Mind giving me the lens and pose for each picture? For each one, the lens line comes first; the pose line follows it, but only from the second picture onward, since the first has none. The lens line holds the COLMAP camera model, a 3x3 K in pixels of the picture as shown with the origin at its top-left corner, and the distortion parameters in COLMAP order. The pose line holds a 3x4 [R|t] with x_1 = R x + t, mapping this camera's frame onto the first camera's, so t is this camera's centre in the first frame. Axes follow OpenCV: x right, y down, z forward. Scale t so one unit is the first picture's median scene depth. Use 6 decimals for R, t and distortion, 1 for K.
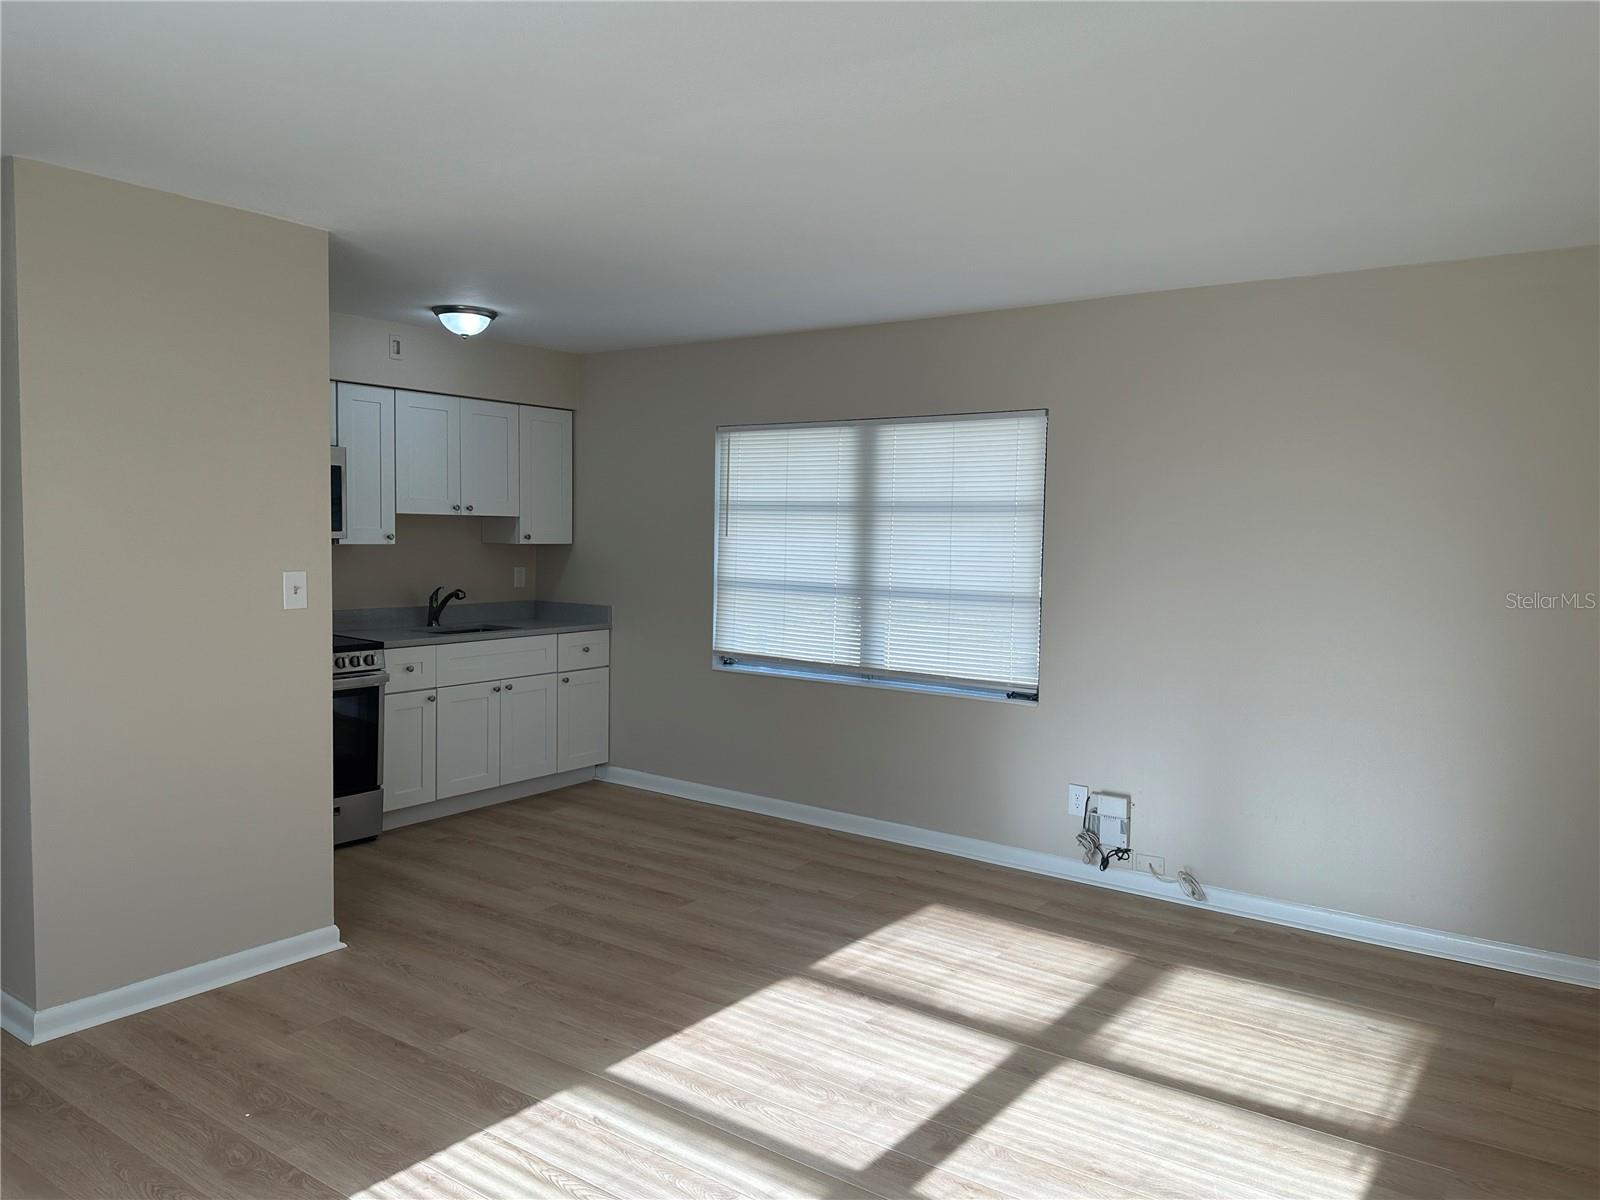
lens RADIAL K [[1170.0, 0, 801.7], [0, 1170.0, 624.0], [0, 0, 1]] dist [0.068040, -0.077243]
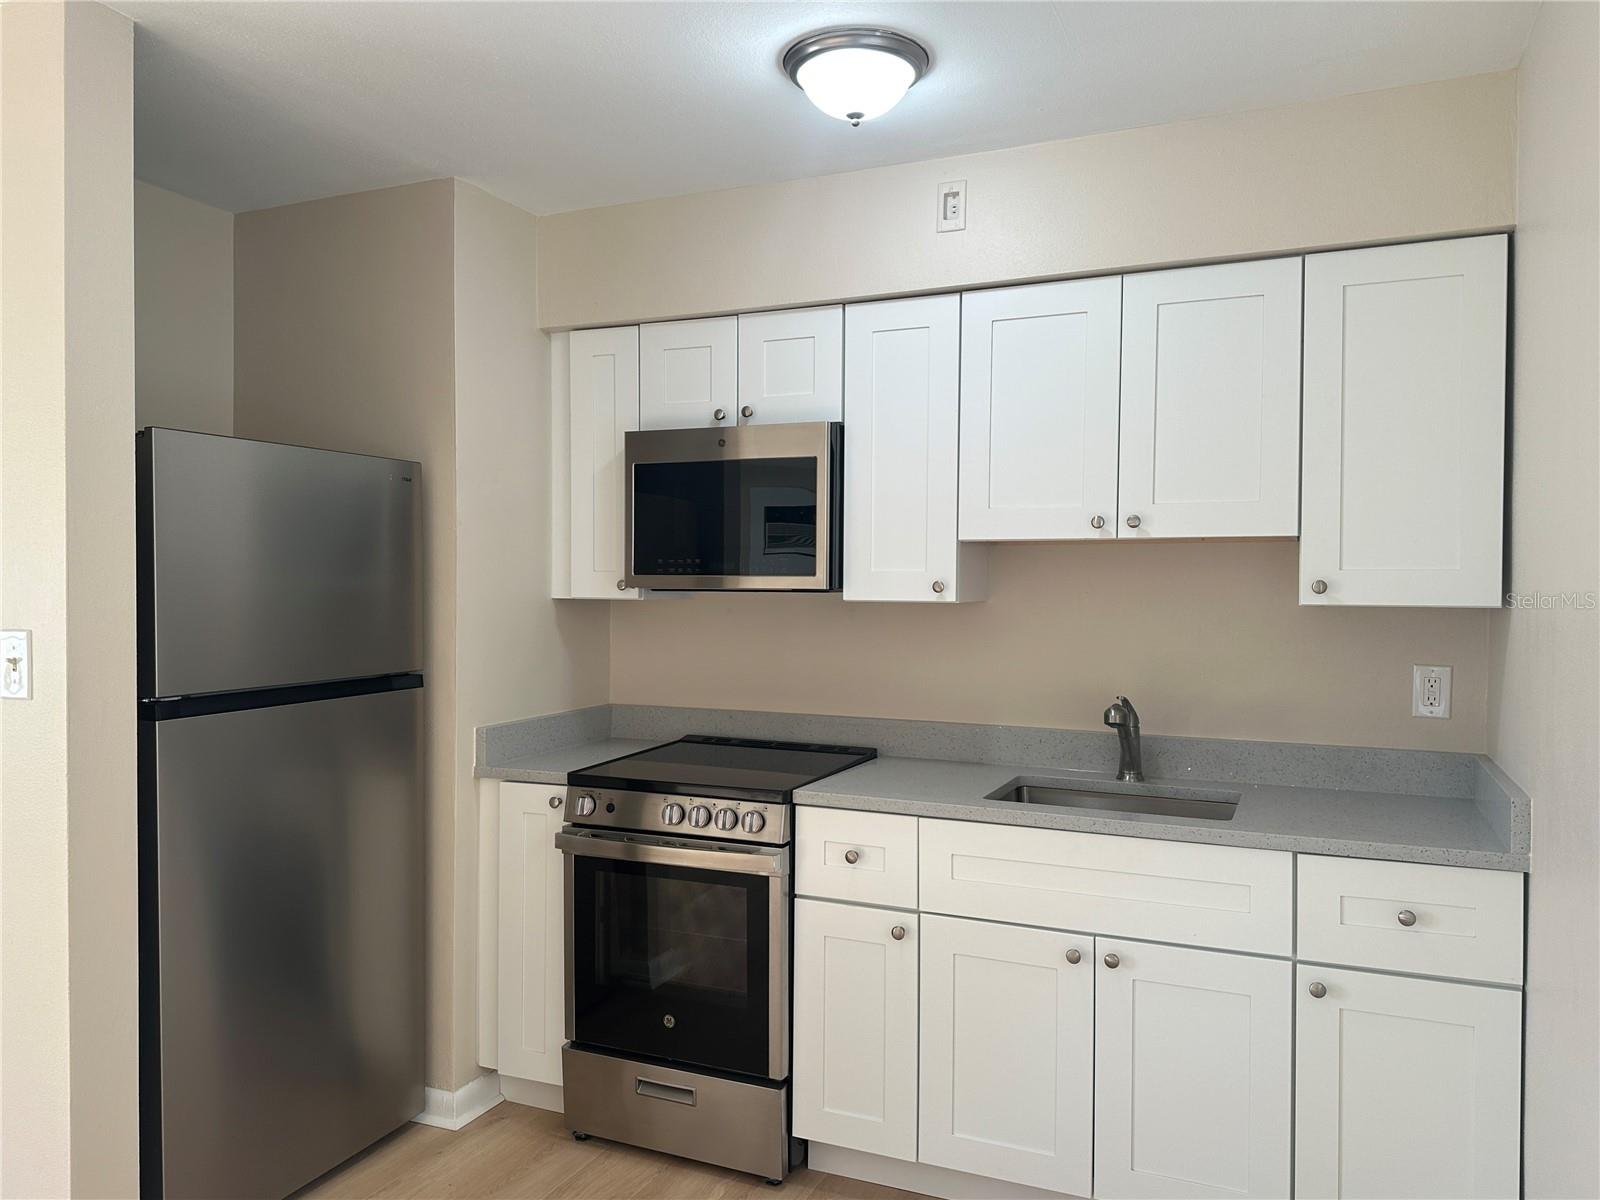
lens RADIAL K [[1170.0, 0, 798.5], [0, 1170.0, 591.7], [0, 0, 1]] dist [0.068040, -0.077243]
pose [[0.220645, -0.004275, -0.975345, 0.137836], [-0.086719, 0.995944, -0.023983, -0.060072], [0.971492, 0.089872, 0.219379, 0.920580]]
